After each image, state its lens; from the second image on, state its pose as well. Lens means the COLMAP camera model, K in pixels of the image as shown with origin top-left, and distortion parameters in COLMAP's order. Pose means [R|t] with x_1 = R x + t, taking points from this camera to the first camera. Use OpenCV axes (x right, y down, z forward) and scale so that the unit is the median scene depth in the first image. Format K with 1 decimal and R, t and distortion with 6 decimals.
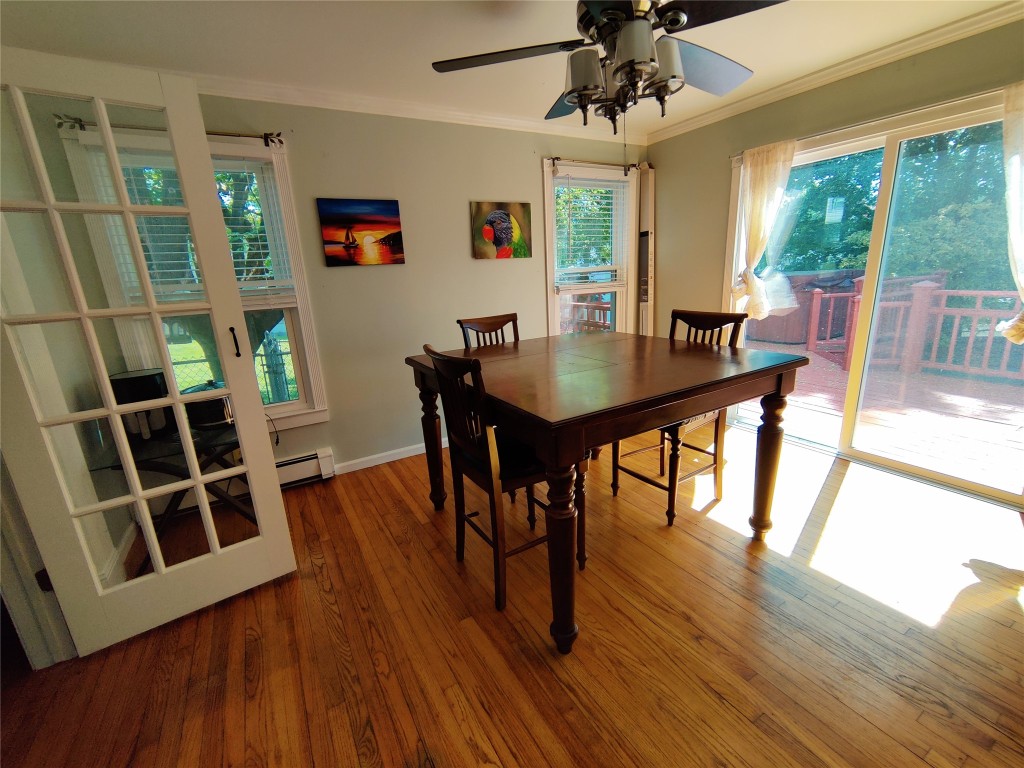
lens RADIAL K [[437.9, 0, 509.9], [0, 437.9, 387.3], [0, 0, 1]] dist [-0.001003, 0.000712]
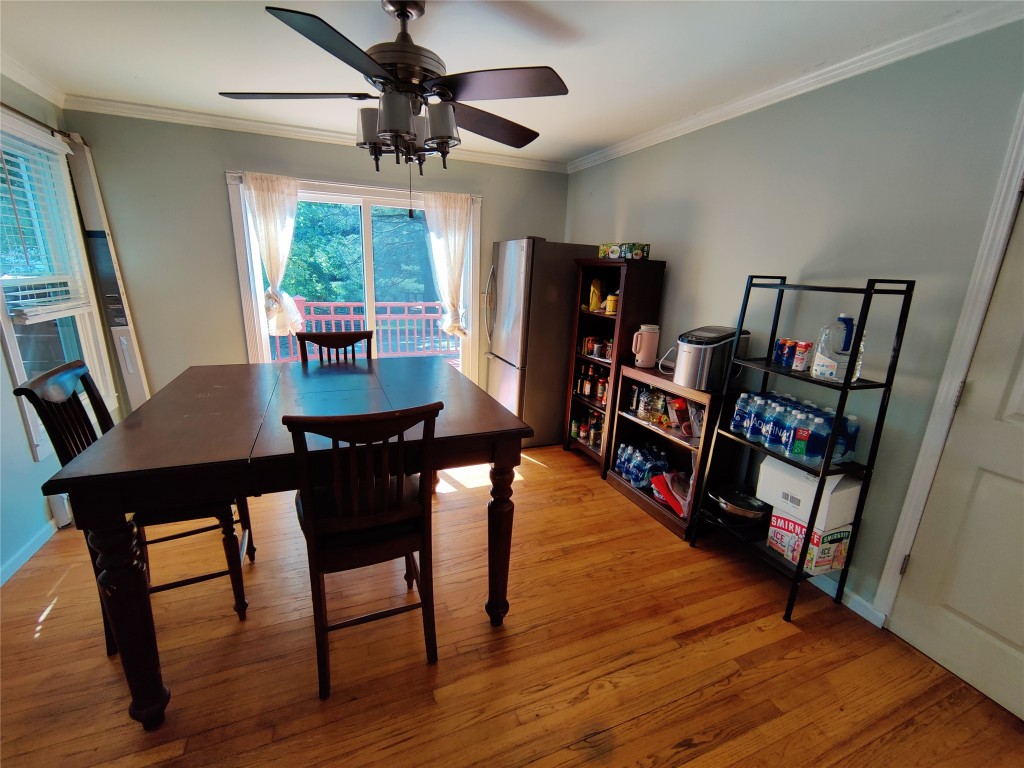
lens RADIAL K [[437.9, 0, 508.1], [0, 437.9, 384.9], [0, 0, 1]] dist [-0.001003, 0.000712]
pose [[0.145548, -0.198083, 0.969319, -0.545770], [0.216990, 0.962288, 0.164064, -0.124523], [-0.965262, 0.186453, 0.183041, 0.393965]]
